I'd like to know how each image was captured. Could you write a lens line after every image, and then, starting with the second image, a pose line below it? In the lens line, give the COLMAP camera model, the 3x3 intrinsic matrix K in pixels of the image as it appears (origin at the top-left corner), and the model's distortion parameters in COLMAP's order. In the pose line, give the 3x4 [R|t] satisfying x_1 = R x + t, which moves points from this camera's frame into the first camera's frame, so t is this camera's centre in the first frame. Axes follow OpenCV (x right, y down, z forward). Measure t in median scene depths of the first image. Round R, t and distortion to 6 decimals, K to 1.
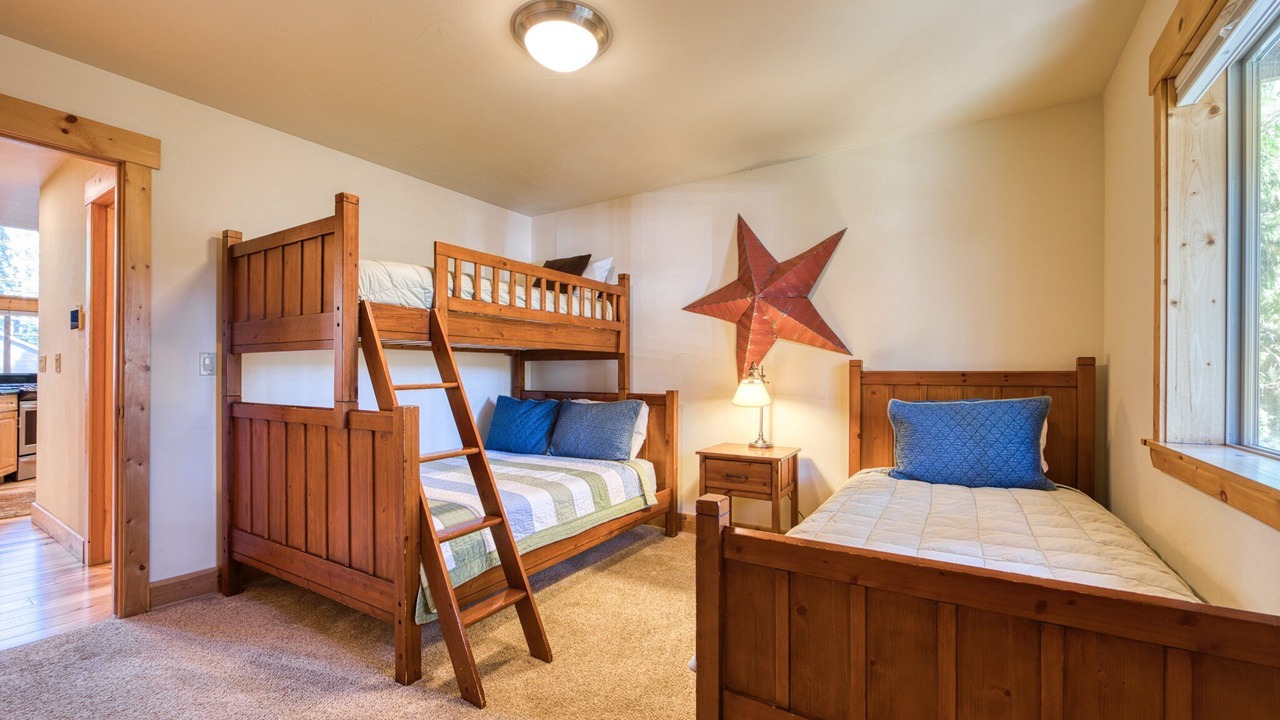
lens RADIAL K [[517.4, 0, 682.3], [0, 517.4, 390.7], [0, 0, 1]] dist [-0.012405, 0.000118]
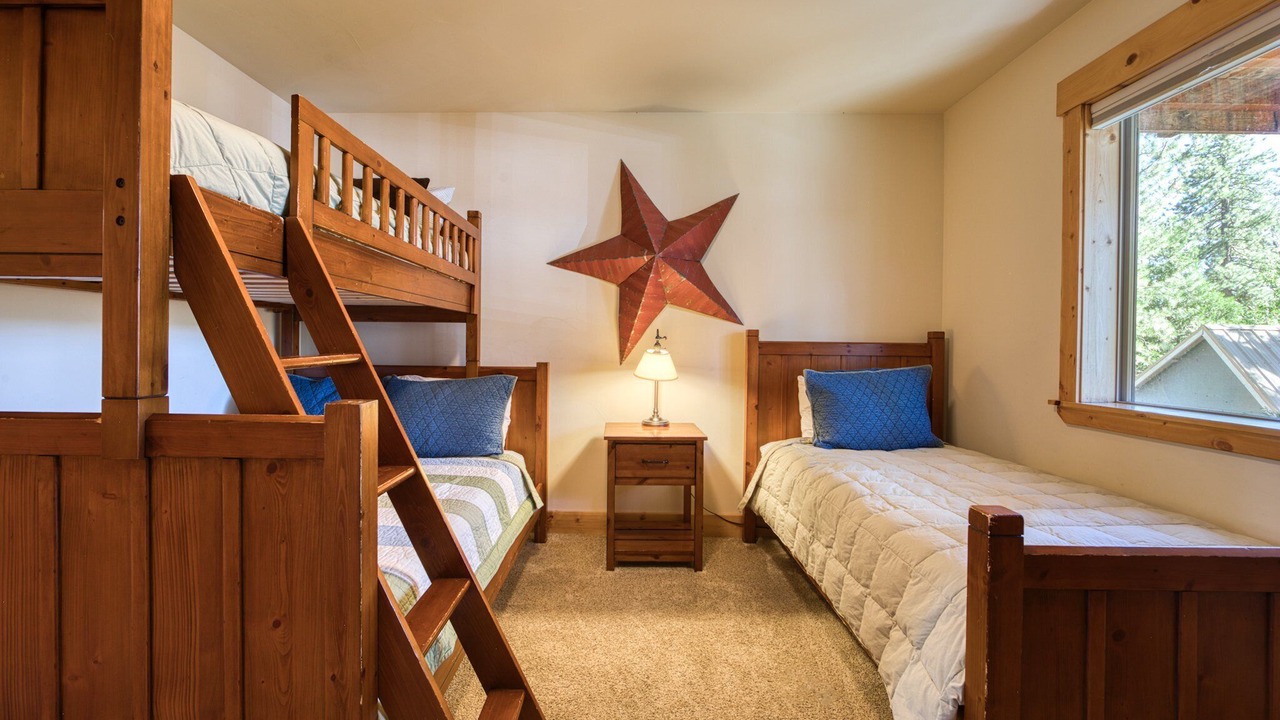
lens RADIAL K [[505.1, 0, 640.0], [0, 505.1, 360.0], [0, 0, 1]] dist [-0.011353, 0.000357]
pose [[0.871403, -0.006797, 0.490520, -0.310948], [0.006754, 0.999975, 0.001859, -0.005402], [-0.490521, 0.001693, 0.871428, 0.264260]]
